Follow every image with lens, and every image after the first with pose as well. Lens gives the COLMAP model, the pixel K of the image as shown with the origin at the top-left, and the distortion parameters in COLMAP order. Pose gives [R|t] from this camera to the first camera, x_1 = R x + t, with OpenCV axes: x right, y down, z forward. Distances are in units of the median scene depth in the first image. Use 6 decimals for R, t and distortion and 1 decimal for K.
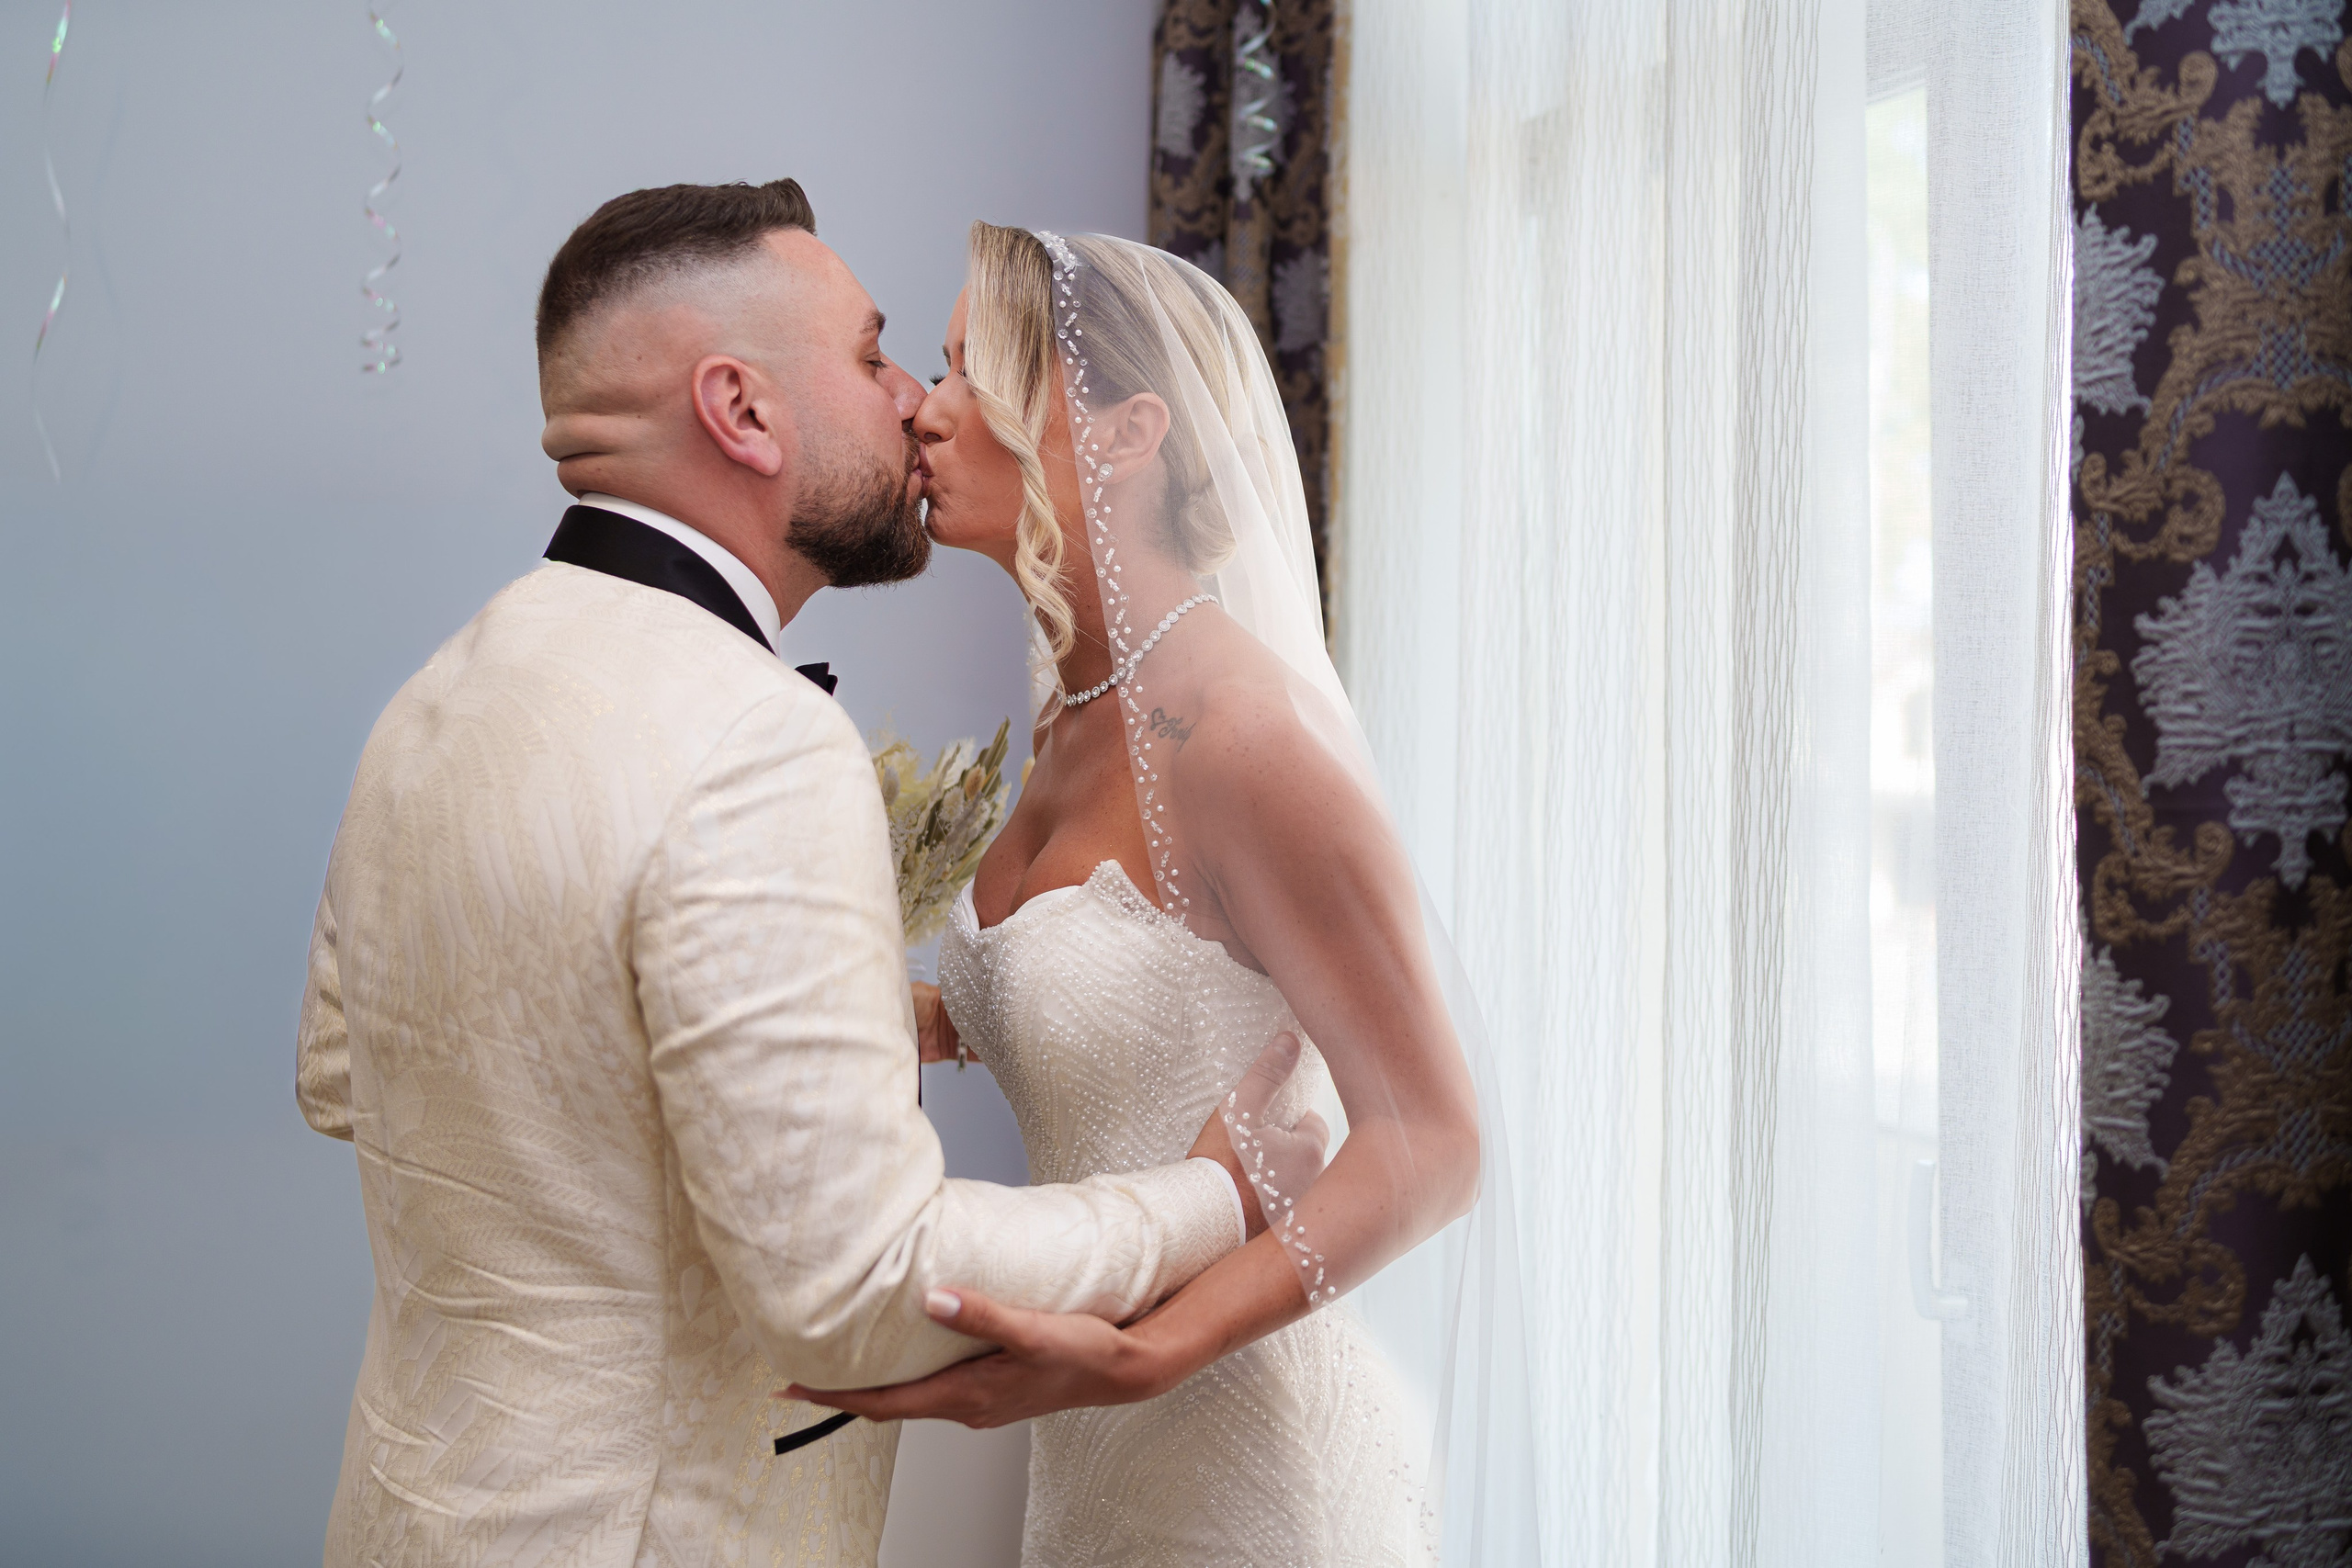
lens RADIAL K [[2130.9, 0, 1176.0], [0, 2130.9, 784.0], [0, 0, 1]] dist [-0.025426, 0.059325]
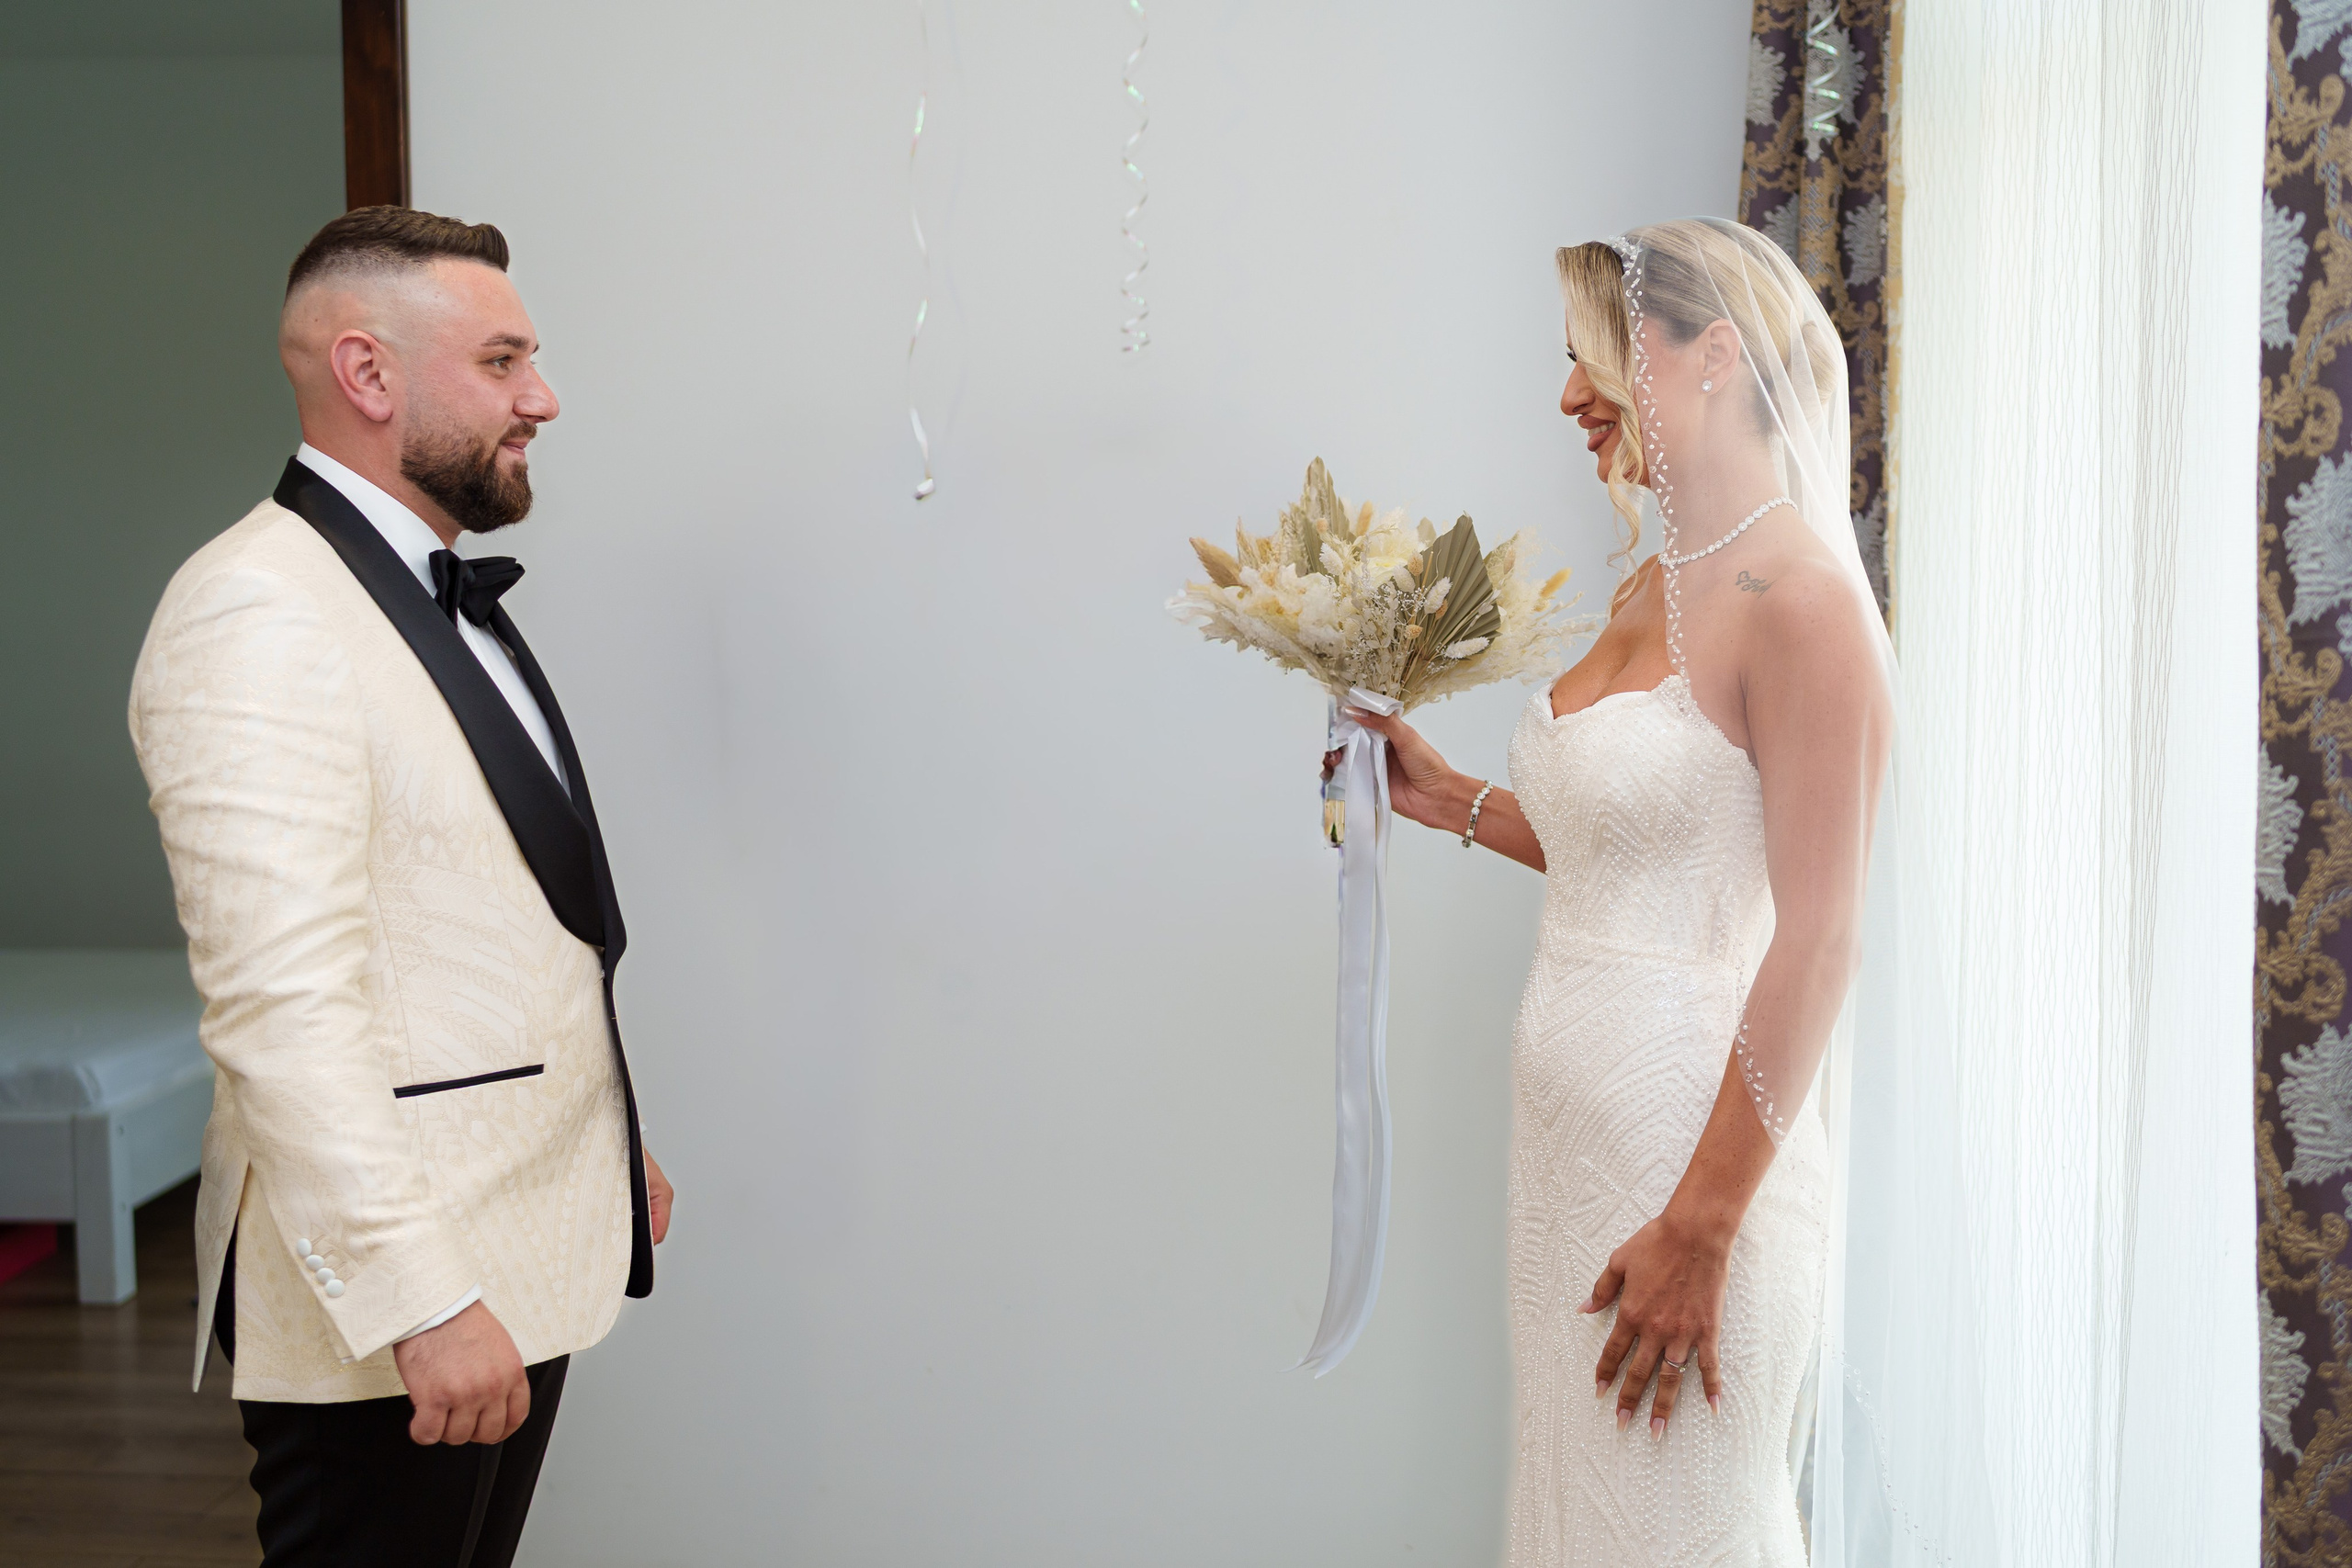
lens RADIAL K [[2130.9, 0, 1176.0], [0, 2130.9, 784.0], [0, 0, 1]] dist [-0.025426, 0.059325]
pose [[0.933764, 0.010320, -0.357740, 0.278805], [0.005443, 0.999059, 0.043027, 0.041183], [0.357847, -0.042125, 0.932830, -0.528111]]
